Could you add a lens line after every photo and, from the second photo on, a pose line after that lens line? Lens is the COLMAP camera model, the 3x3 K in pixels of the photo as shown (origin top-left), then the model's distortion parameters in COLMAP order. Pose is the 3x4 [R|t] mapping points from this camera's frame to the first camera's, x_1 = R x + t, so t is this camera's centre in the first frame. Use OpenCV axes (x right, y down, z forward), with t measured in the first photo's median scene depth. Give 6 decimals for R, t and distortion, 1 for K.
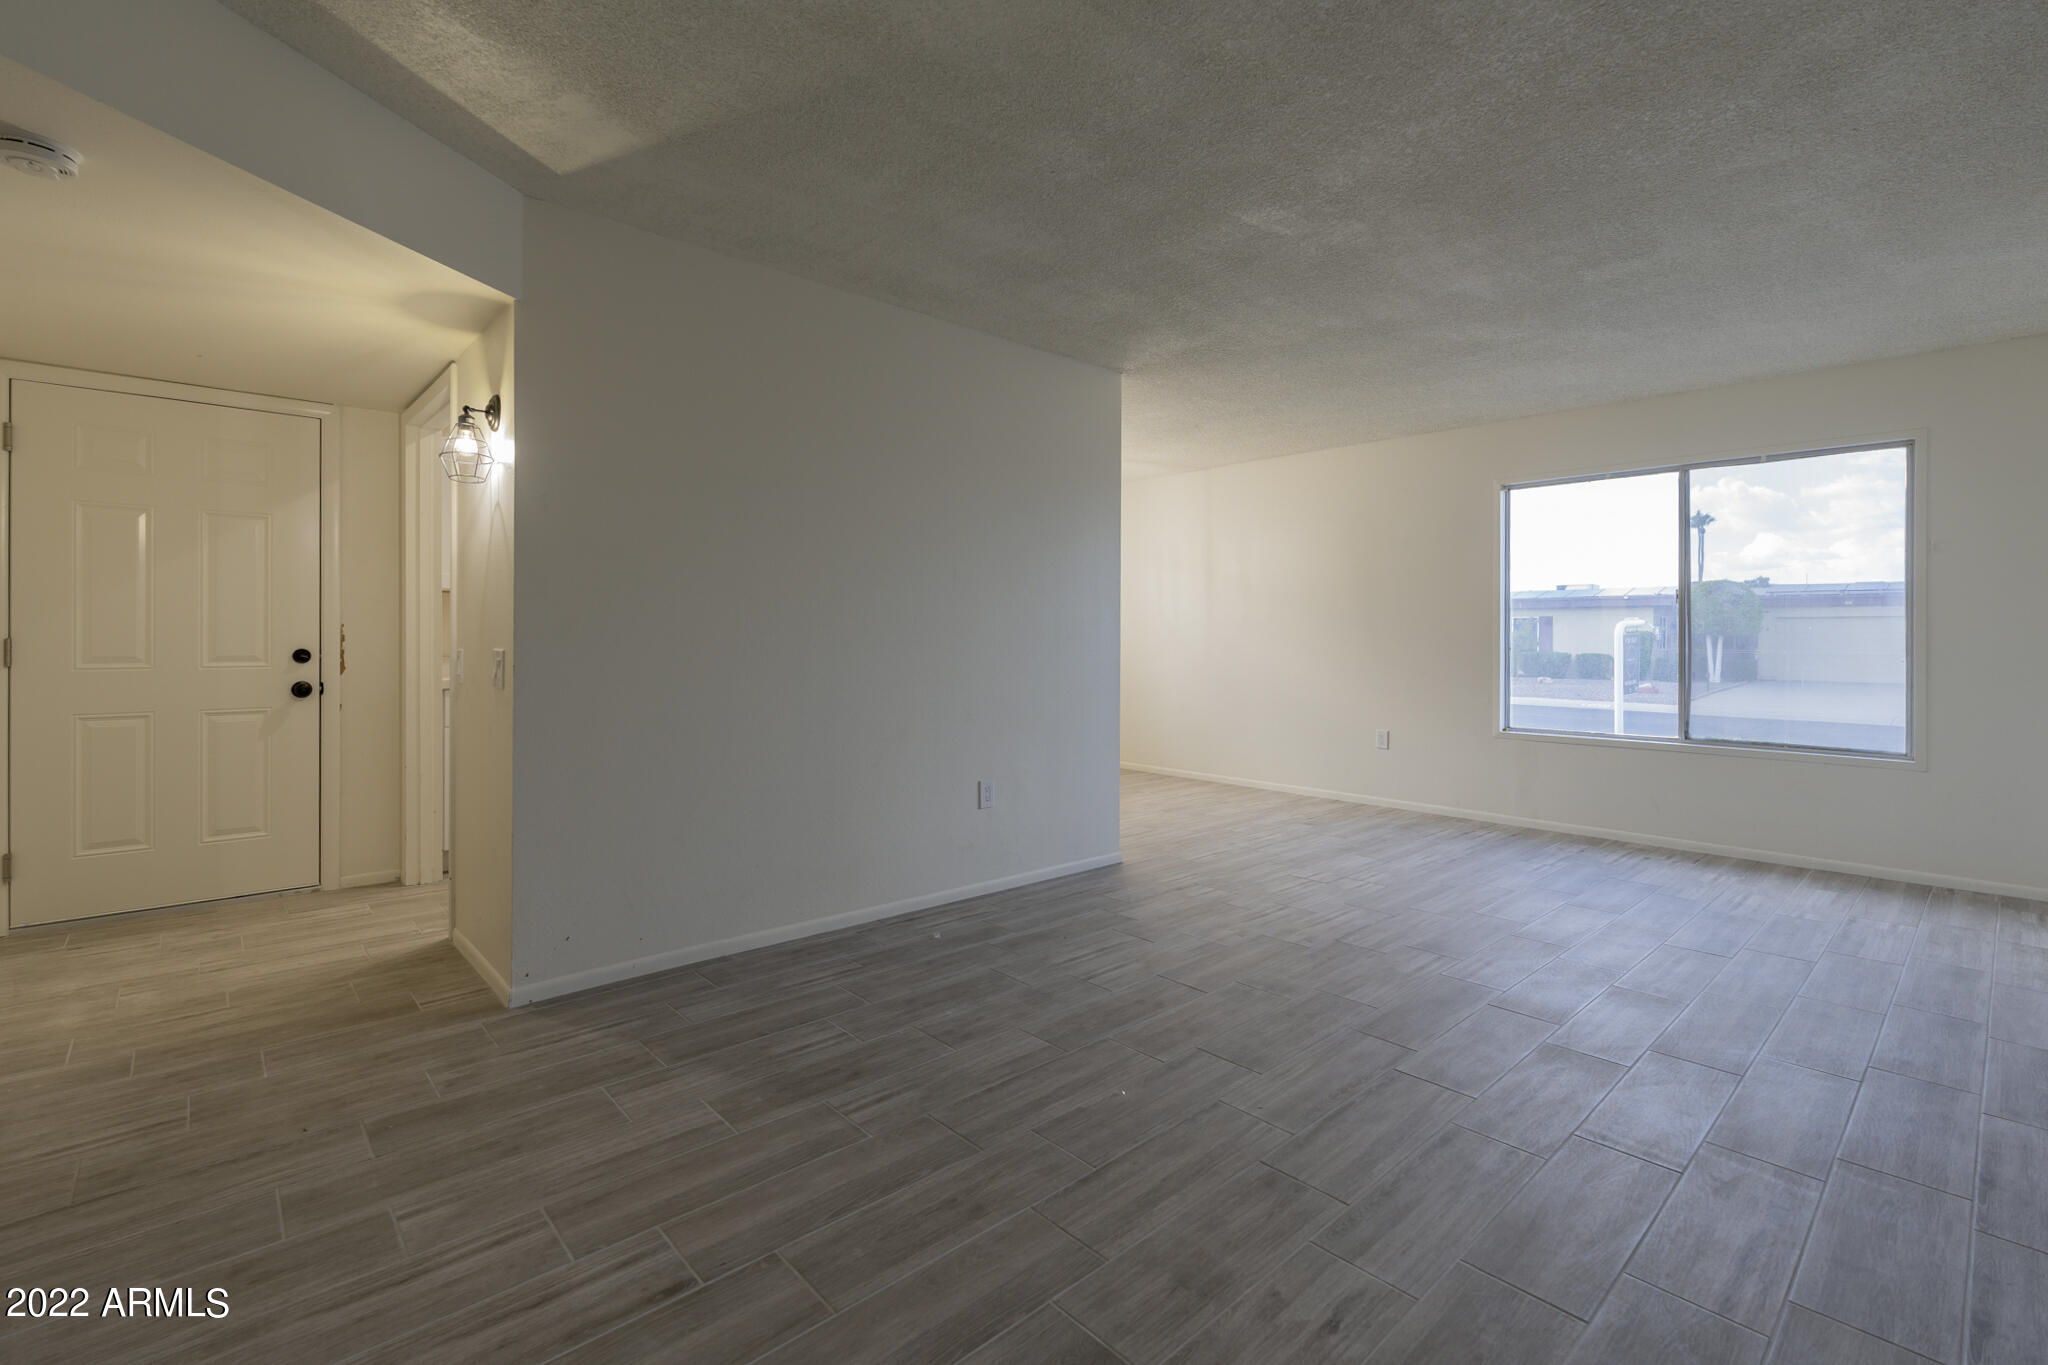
lens RADIAL K [[912.4, 0, 1029.5], [0, 912.4, 640.4], [0, 0, 1]] dist [0.000540, 0.000049]
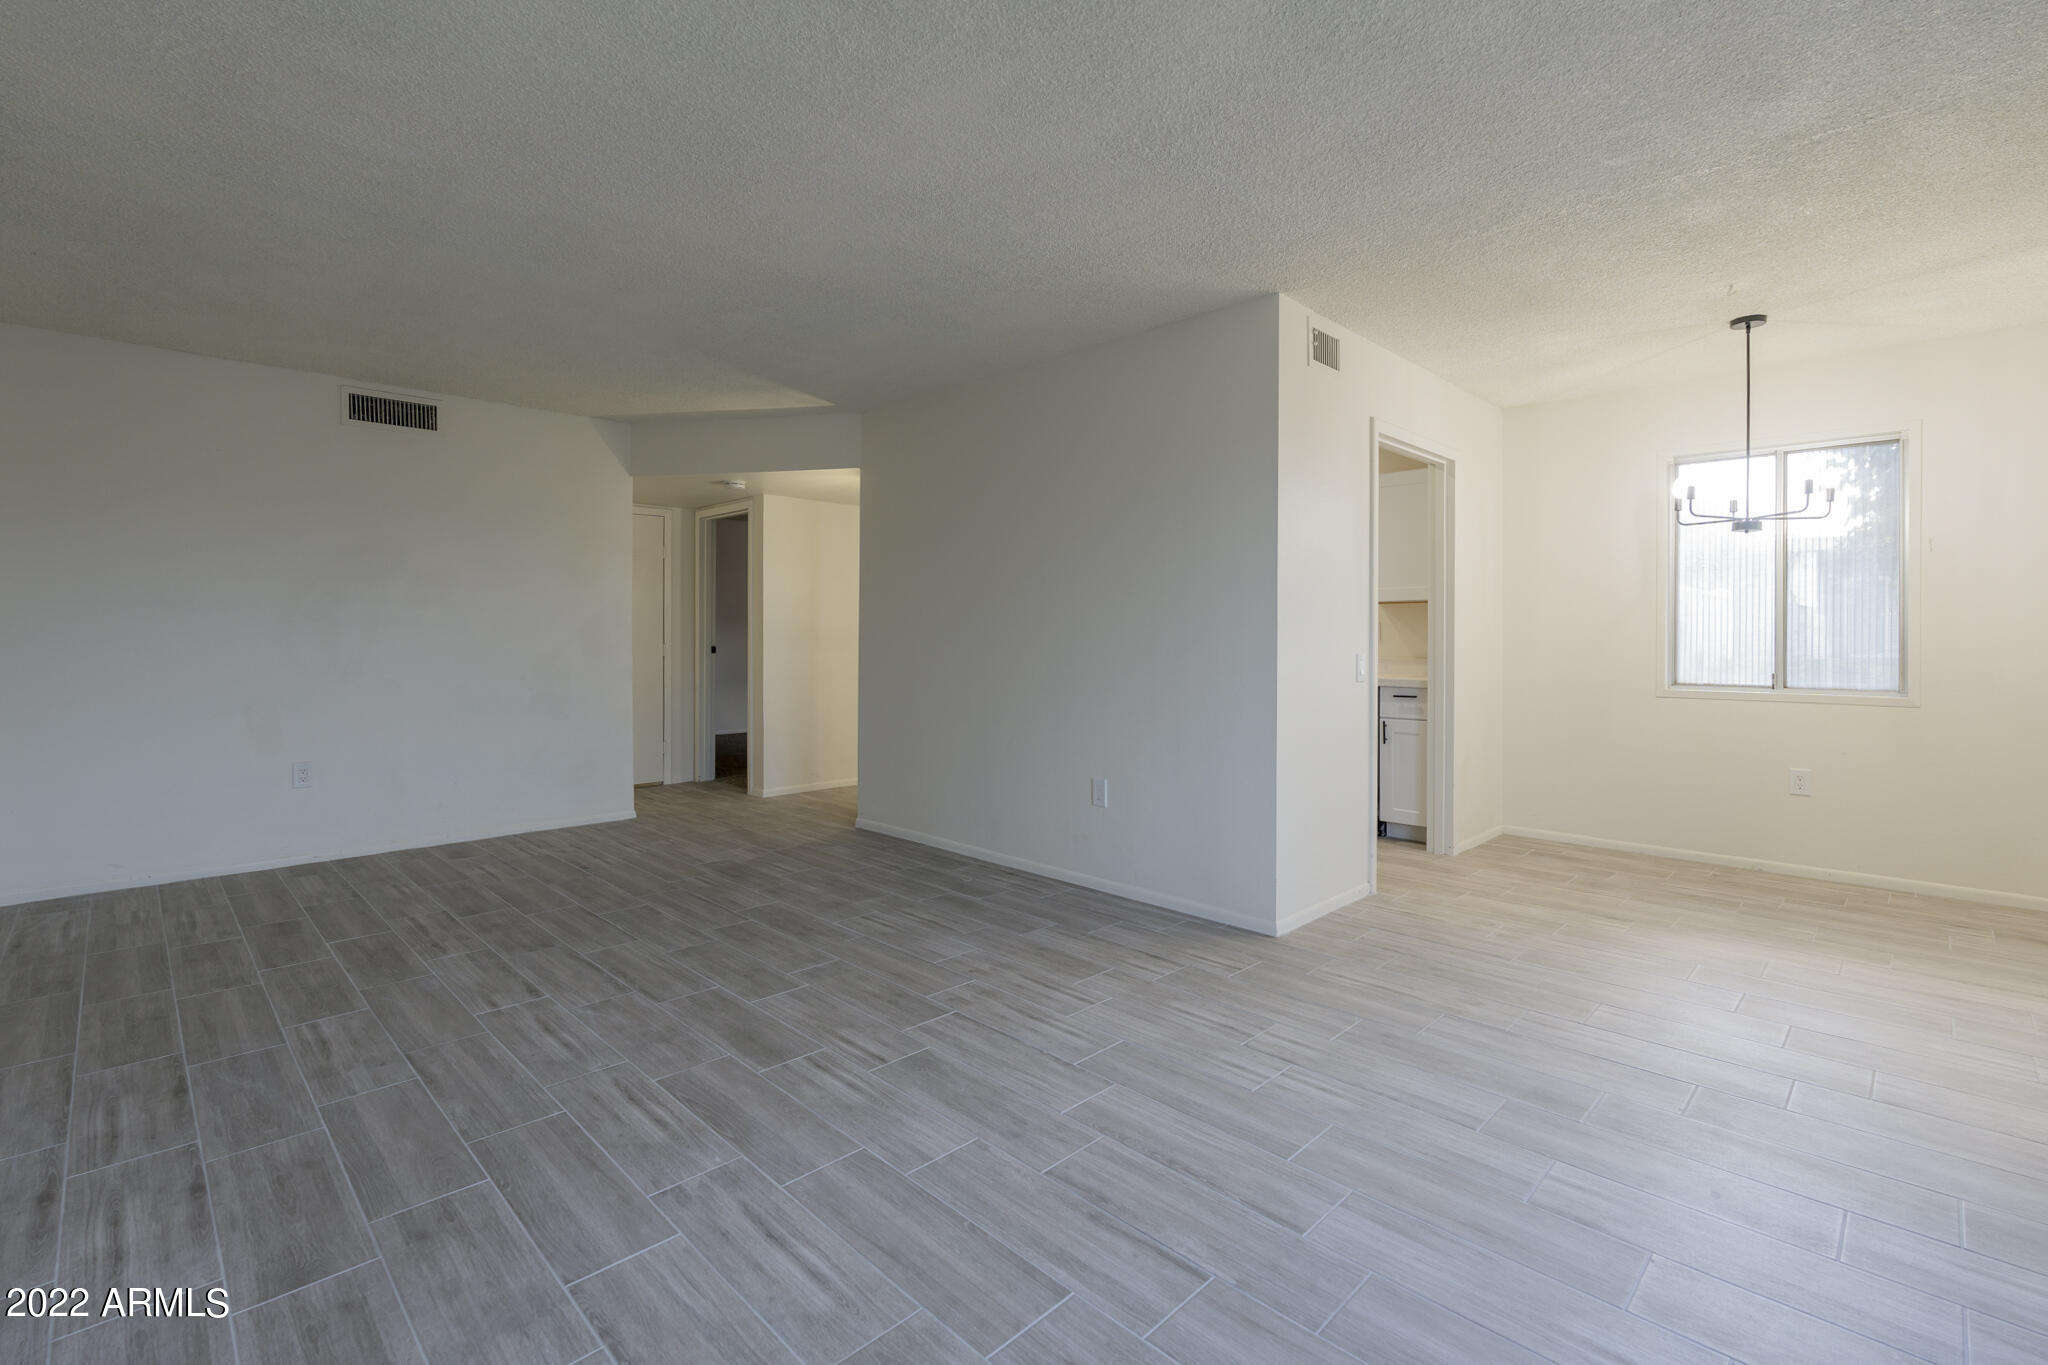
lens RADIAL K [[918.8, 0, 1020.9], [0, 918.8, 644.8], [0, 0, 1]] dist [-0.000460, 0.000135]
pose [[0.034857, 0.003600, -0.999386, 1.335891], [-0.003848, 0.999987, 0.003468, -0.000637], [0.999385, 0.003724, 0.034870, 1.195591]]
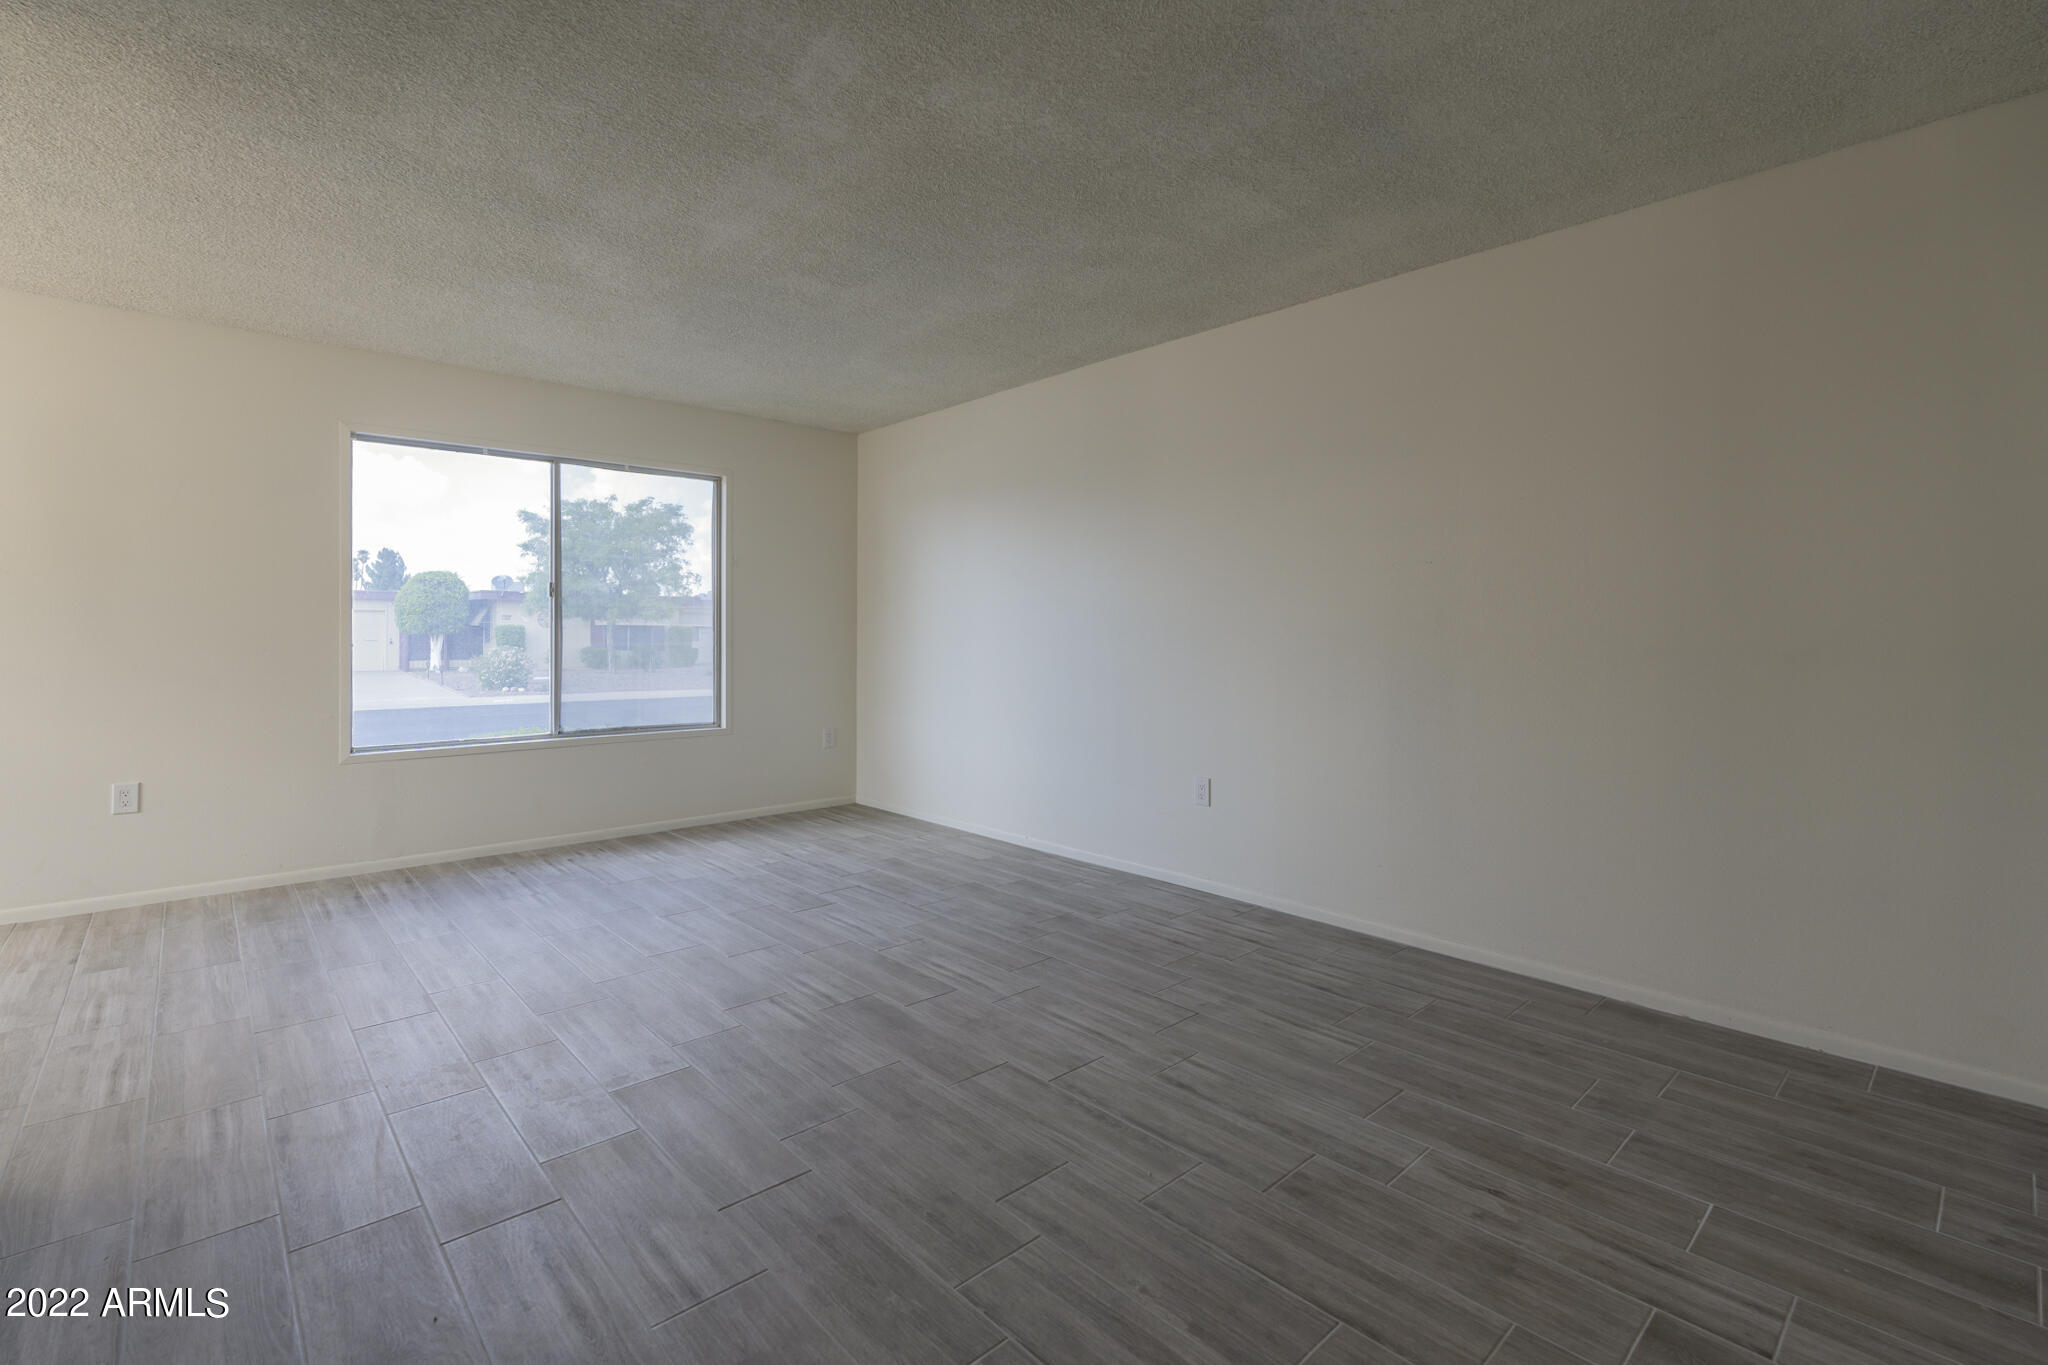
lens RADIAL K [[915.5, 0, 1024.2], [0, 915.5, 626.1], [0, 0, 1]] dist [-0.001078, -0.000074]
pose [[0.006129, 0.004107, 0.999973, -0.467052], [-0.000029, 0.999992, -0.004107, -0.007605], [-0.999981, -0.000003, 0.006129, 0.829799]]
